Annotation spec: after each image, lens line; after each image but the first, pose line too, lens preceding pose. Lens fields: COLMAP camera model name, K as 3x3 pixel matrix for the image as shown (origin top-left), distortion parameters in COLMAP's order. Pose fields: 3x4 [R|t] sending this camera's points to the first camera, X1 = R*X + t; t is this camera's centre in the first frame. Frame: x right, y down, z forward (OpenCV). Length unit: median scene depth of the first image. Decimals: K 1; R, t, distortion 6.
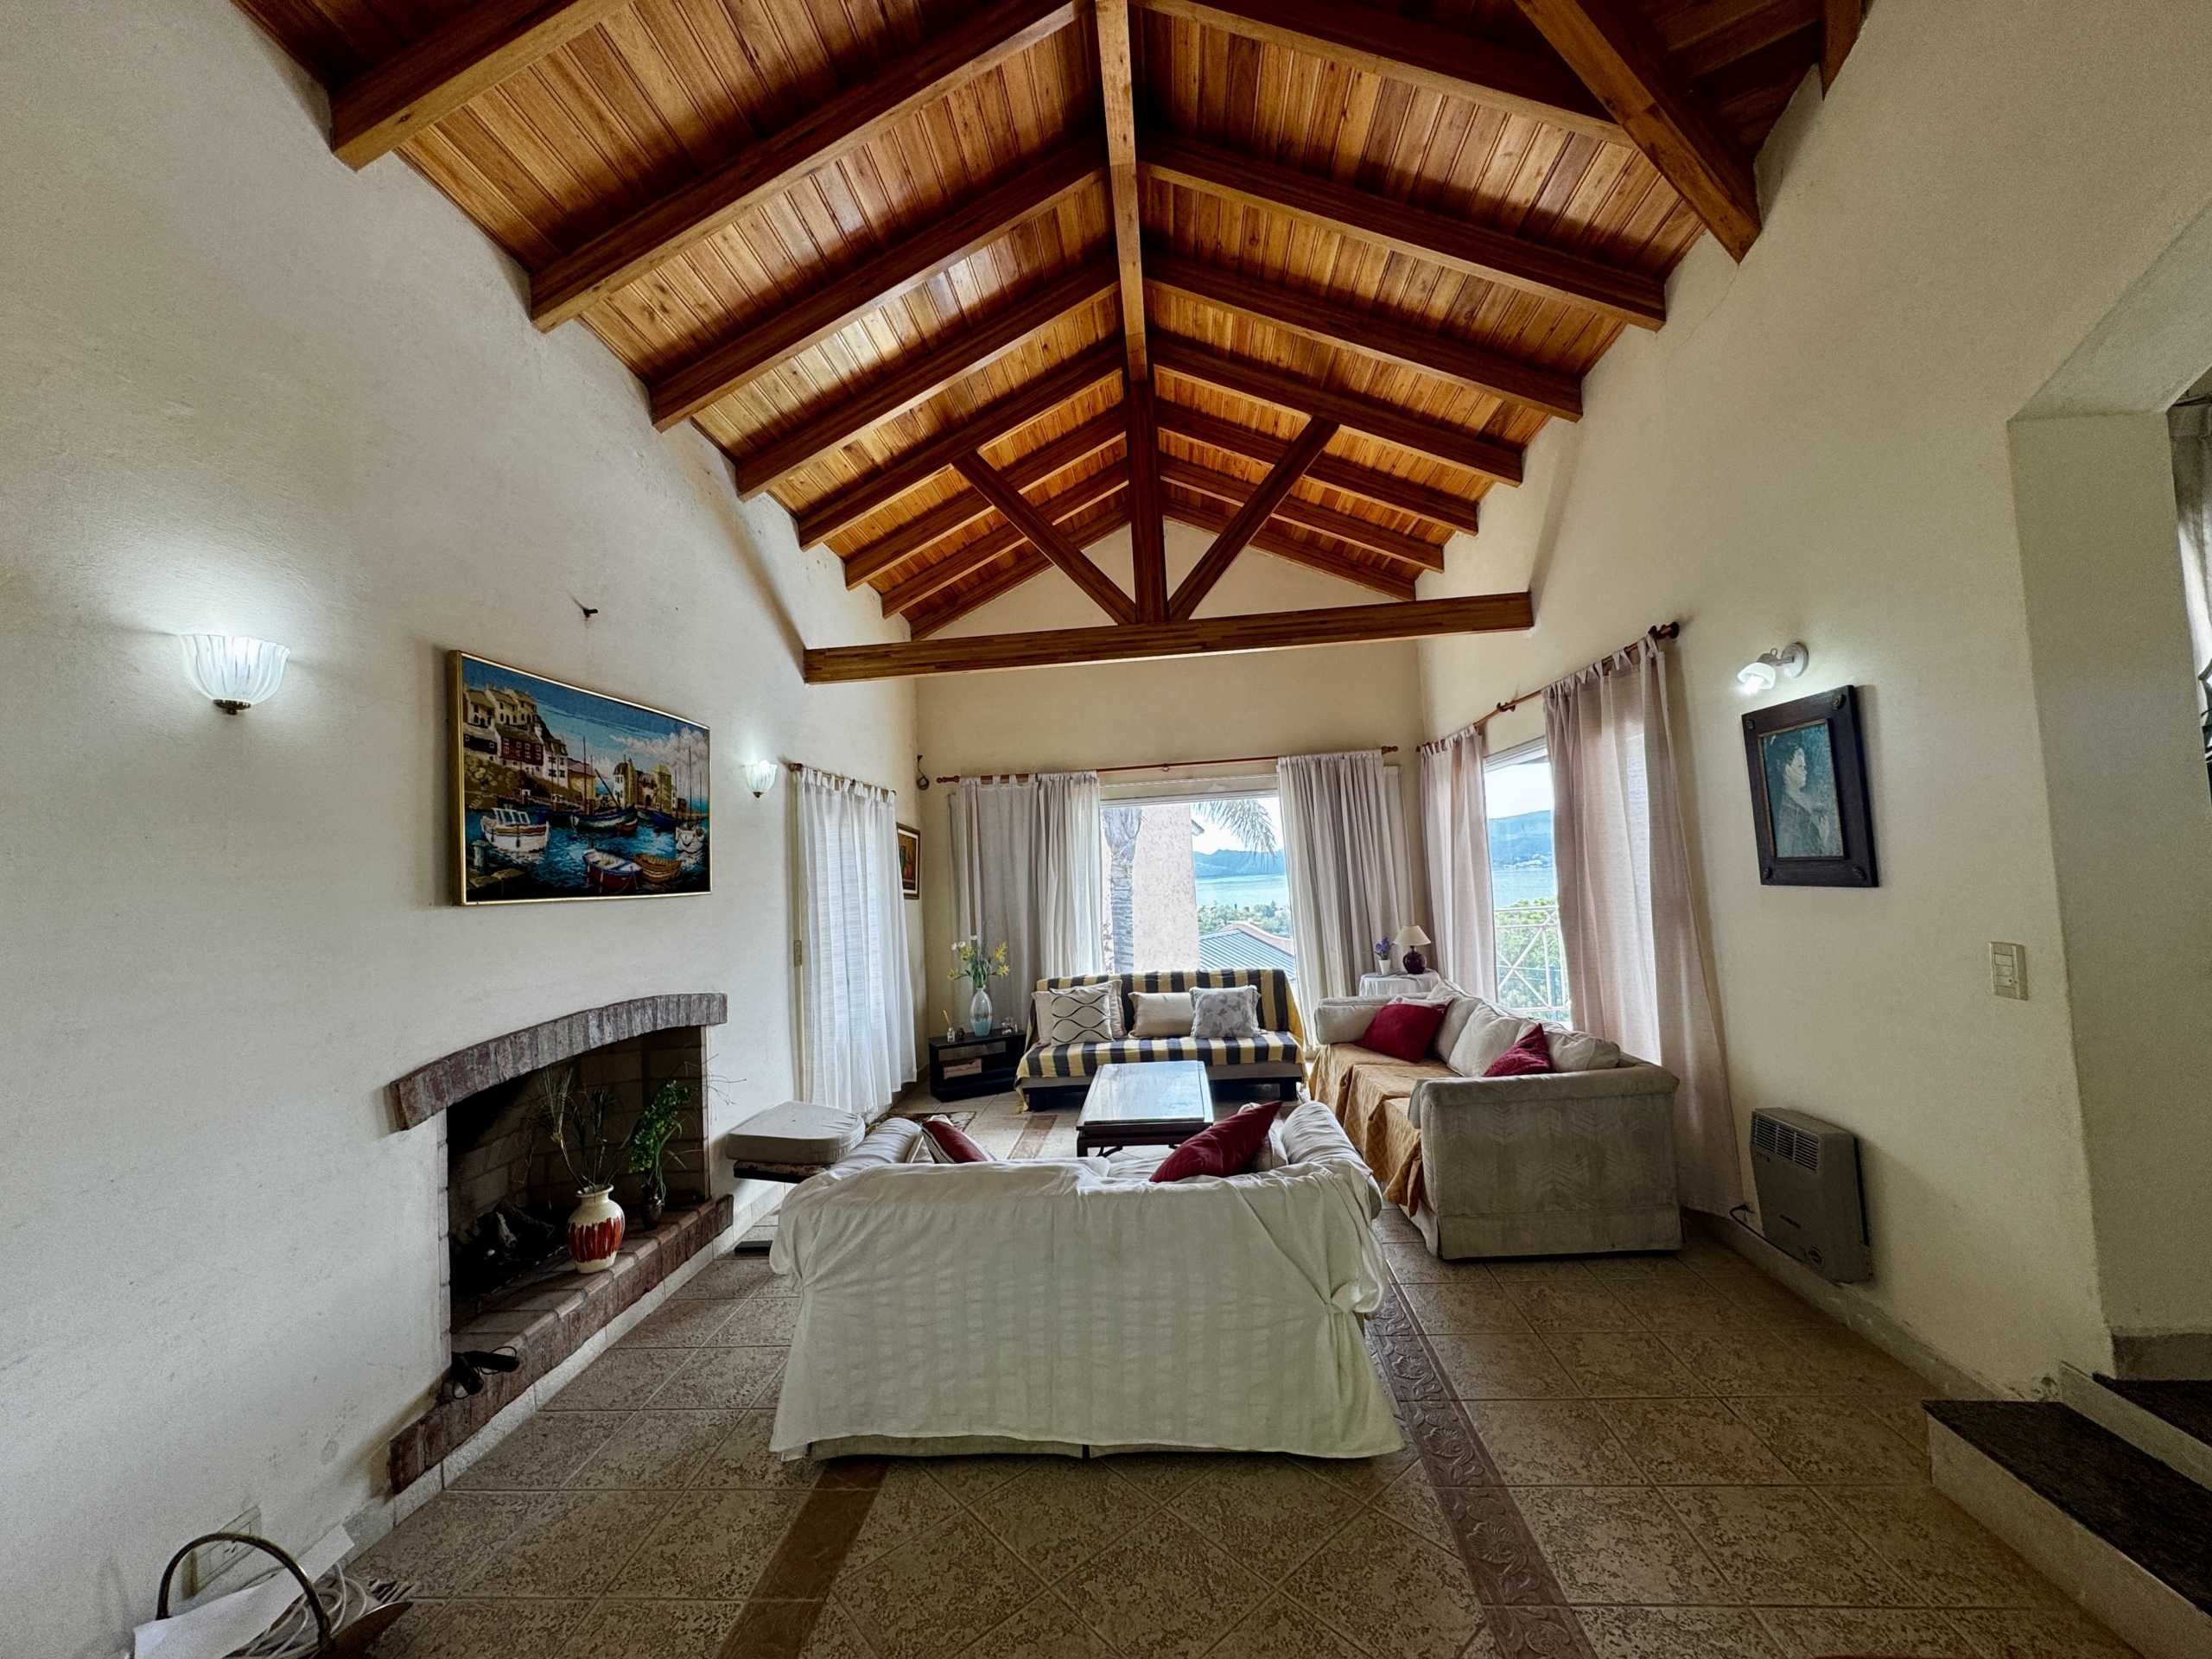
lens RADIAL K [[879.5, 0, 1104.0], [0, 879.5, 827.1], [0, 0, 1]] dist [-0.003214, 0.000732]
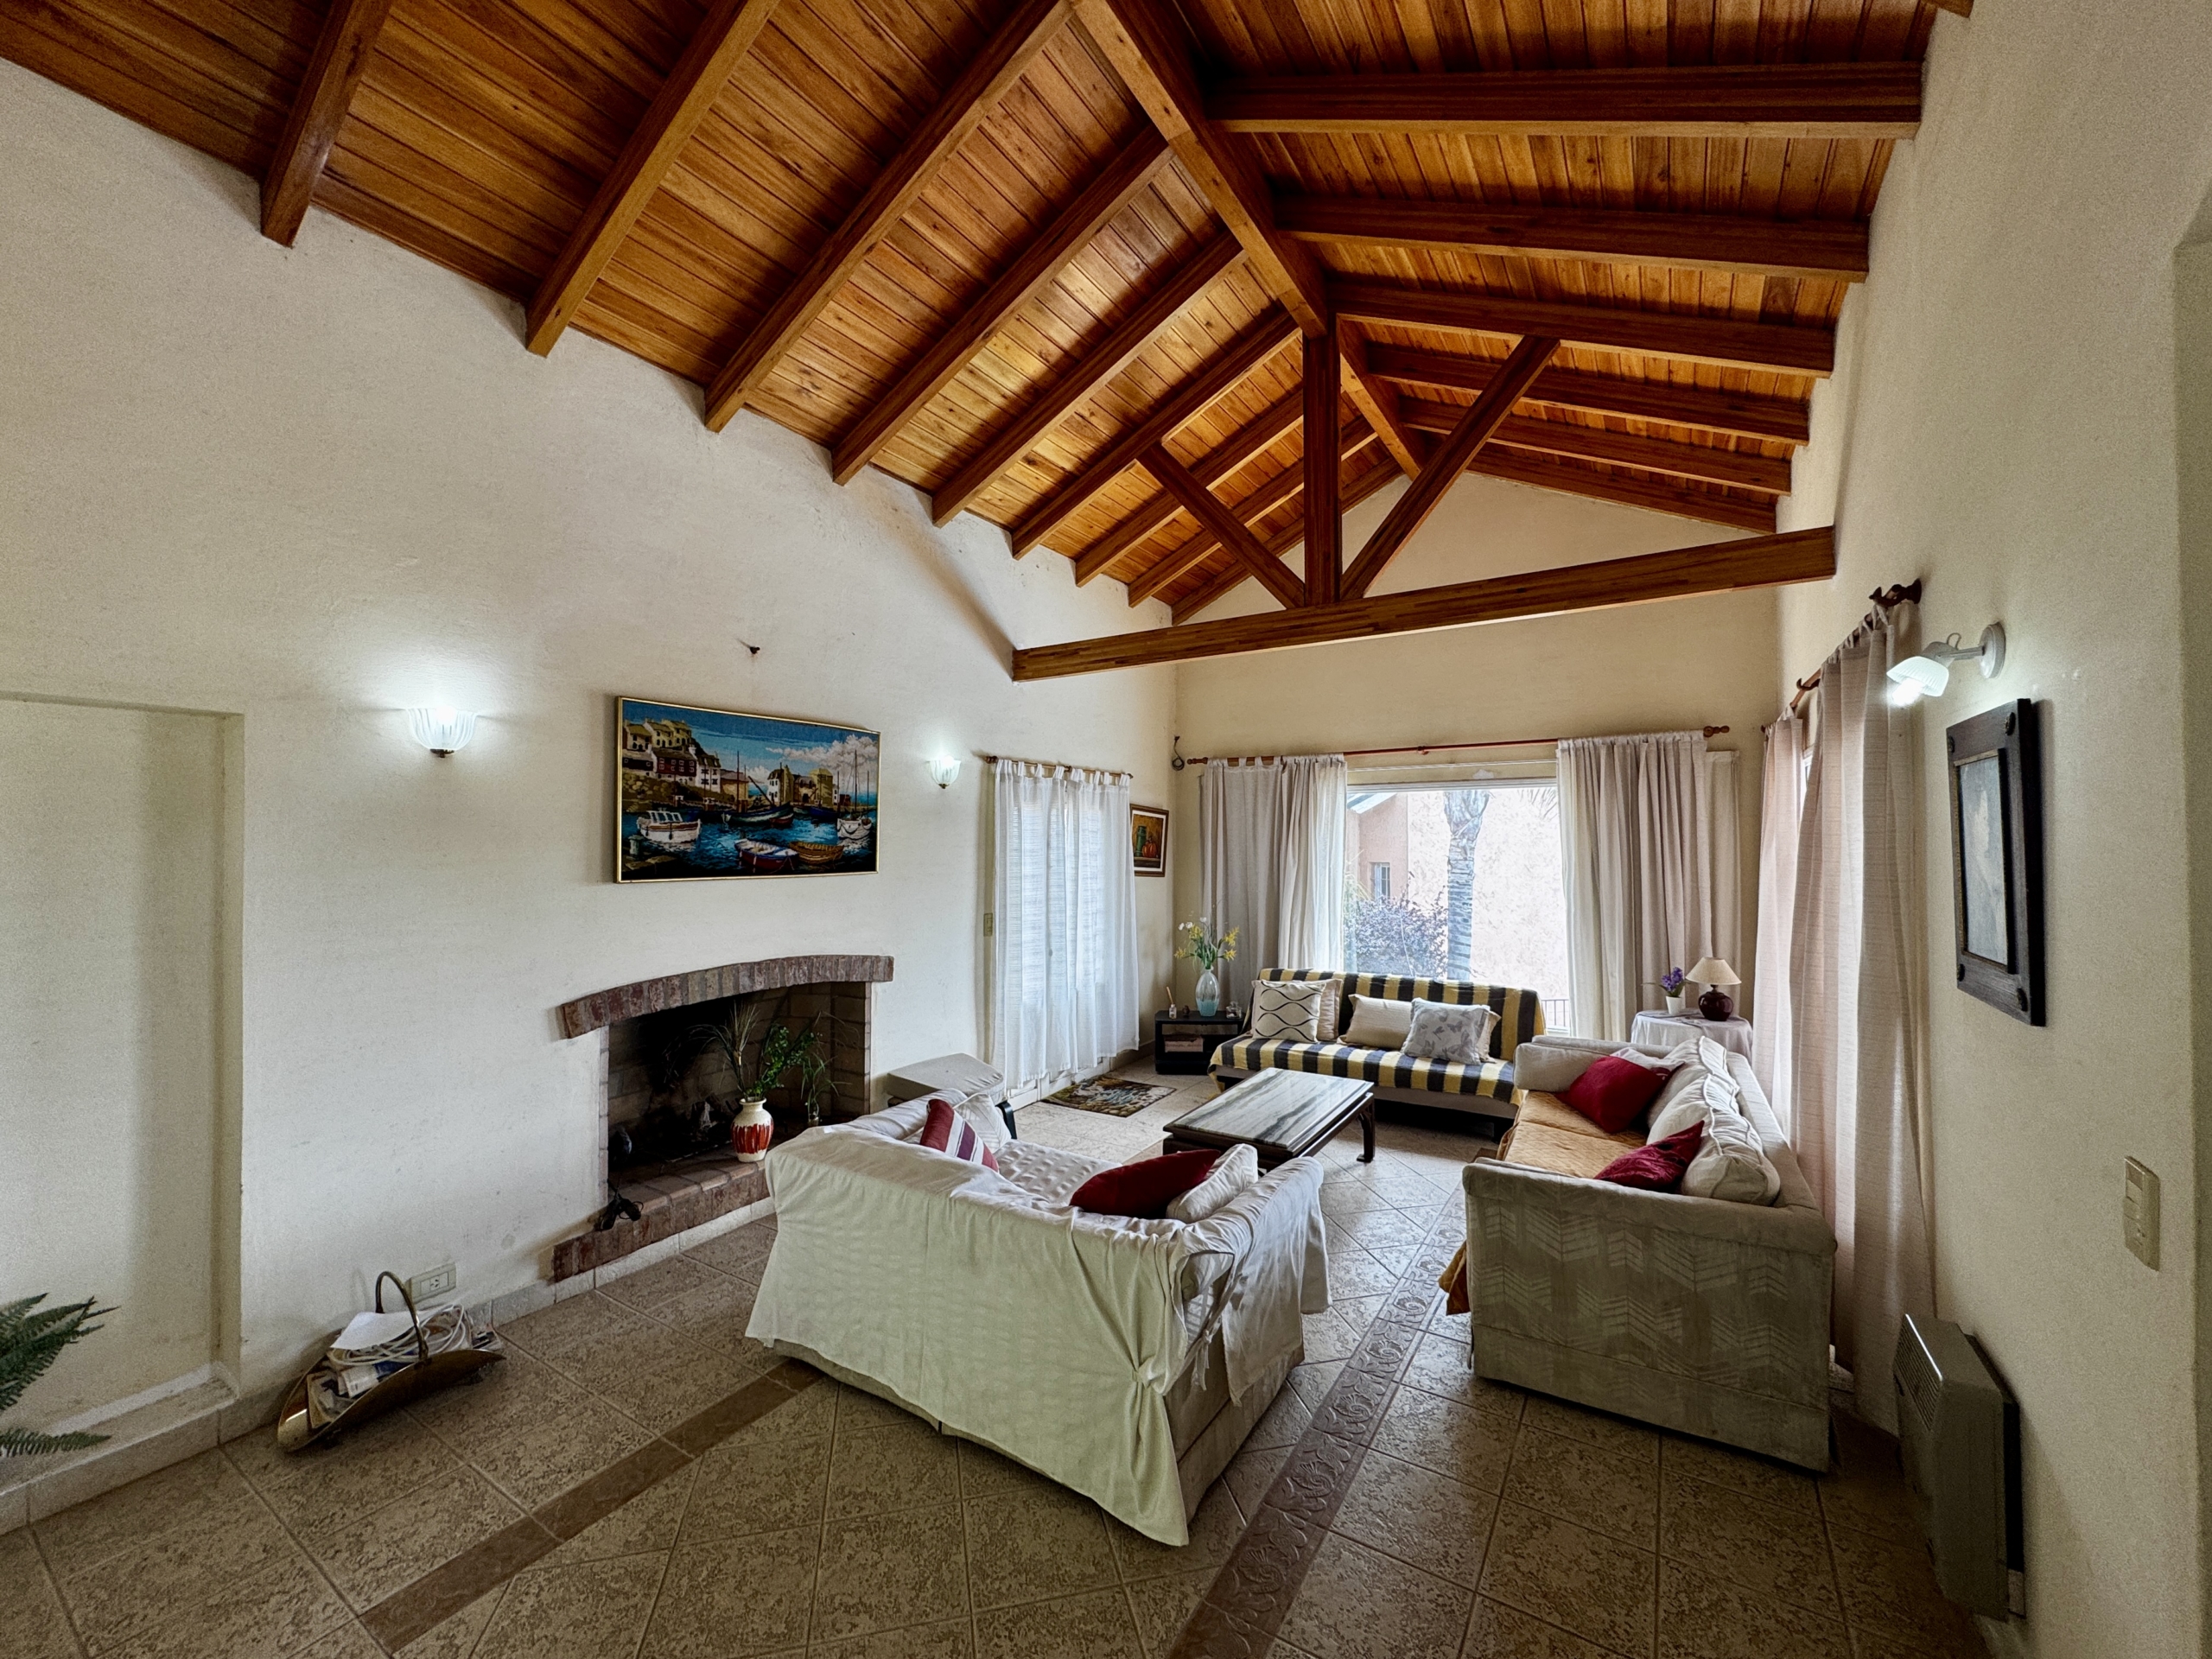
lens RADIAL K [[879.5, 0, 1104.0], [0, 879.5, 827.1], [0, 0, 1]] dist [-0.003214, 0.000732]
pose [[0.881563, 0.046664, -0.469755, 0.402121], [-0.022534, 0.998128, 0.056863, -0.064496], [0.471529, -0.039543, 0.880964, 0.100865]]
